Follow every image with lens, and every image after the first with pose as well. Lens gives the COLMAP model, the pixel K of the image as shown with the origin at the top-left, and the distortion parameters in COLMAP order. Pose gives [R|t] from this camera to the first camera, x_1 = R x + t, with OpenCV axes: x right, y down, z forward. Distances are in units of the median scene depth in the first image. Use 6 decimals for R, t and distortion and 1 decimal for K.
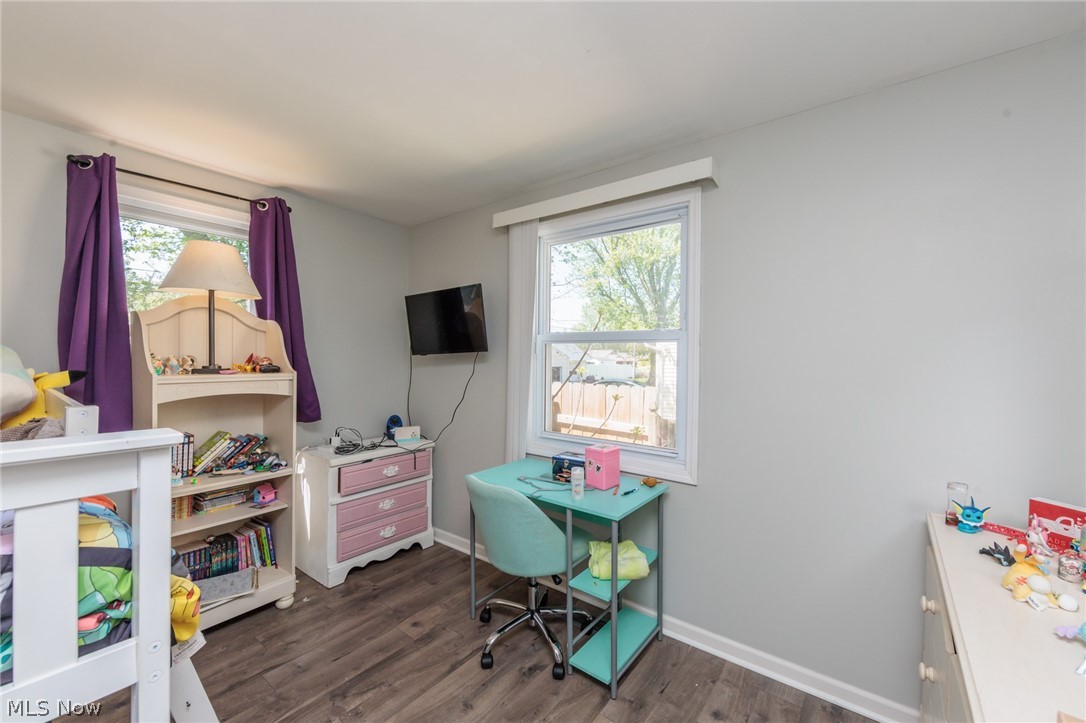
lens RADIAL K [[425.7, 0, 546.7], [0, 425.7, 359.3], [0, 0, 1]] dist [-0.006272, -0.000075]
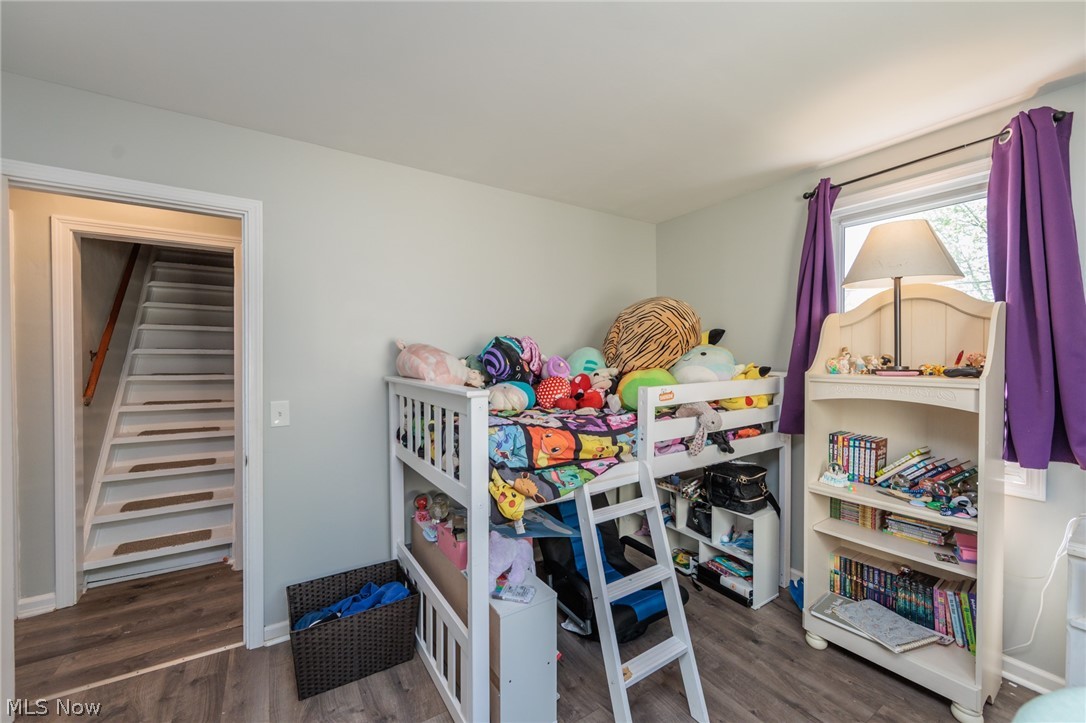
lens RADIAL K [[425.7, 0, 547.4], [0, 425.7, 360.5], [0, 0, 1]] dist [-0.006272, -0.000075]
pose [[-0.329028, -0.001525, -0.944319, 0.257593], [-0.011288, 0.999934, 0.002319, 0.009826], [0.944253, 0.011422, -0.329023, 0.615267]]
